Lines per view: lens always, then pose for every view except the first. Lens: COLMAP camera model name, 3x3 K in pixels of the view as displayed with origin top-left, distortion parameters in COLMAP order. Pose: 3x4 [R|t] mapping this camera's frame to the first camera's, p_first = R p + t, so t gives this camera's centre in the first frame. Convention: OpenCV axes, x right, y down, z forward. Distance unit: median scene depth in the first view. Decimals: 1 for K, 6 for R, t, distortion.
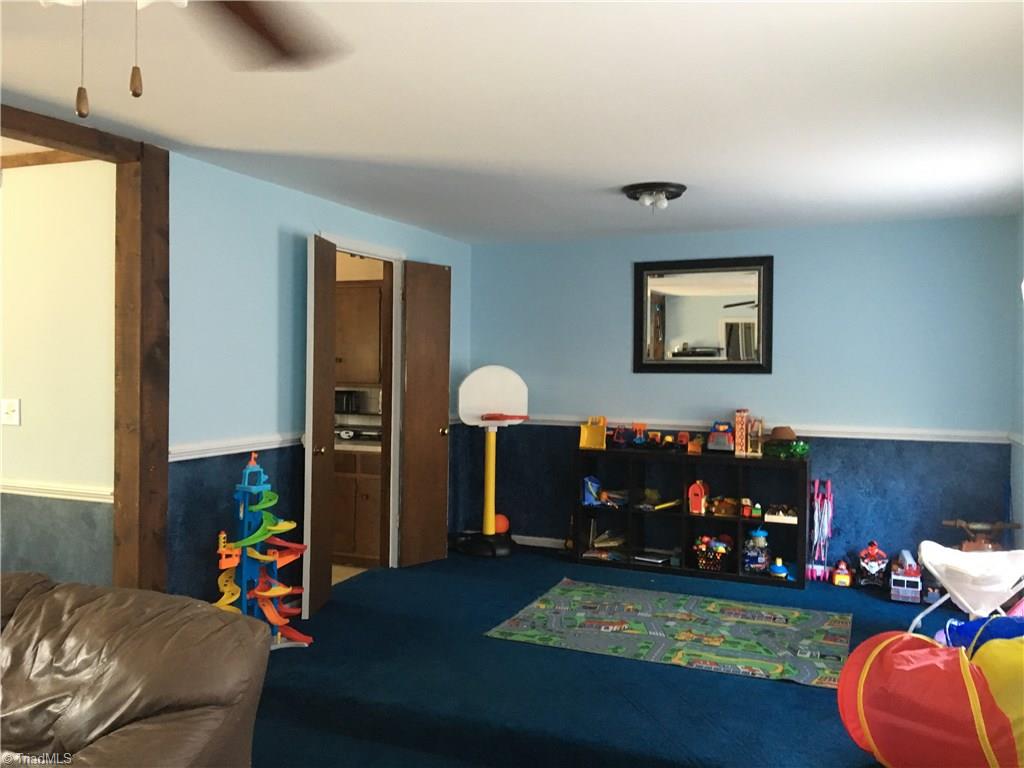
lens RADIAL K [[862.3, 0, 512.8], [0, 862.3, 380.8], [0, 0, 1]] dist [0.028996, -0.007407]
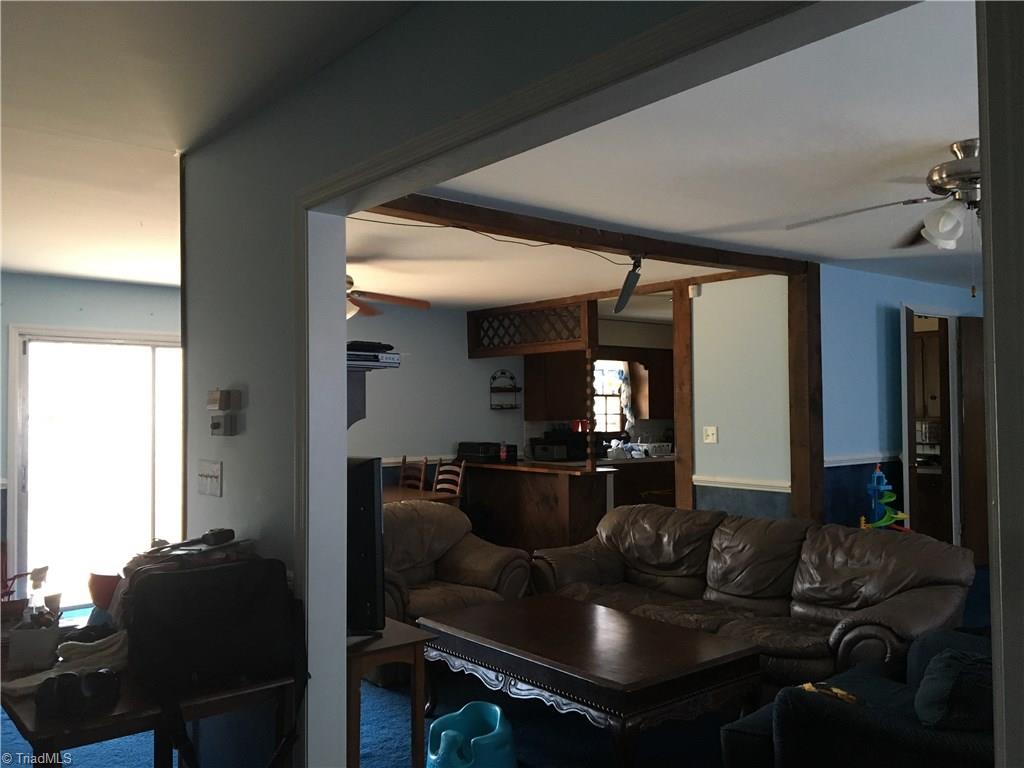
lens RADIAL K [[862.3, 0, 510.6], [0, 862.3, 386.6], [0, 0, 1]] dist [0.028996, -0.007407]
pose [[0.882323, -0.028107, -0.469804, -0.162473], [0.008780, 0.999024, -0.043280, 0.013247], [0.470562, 0.034062, 0.881709, -0.583125]]
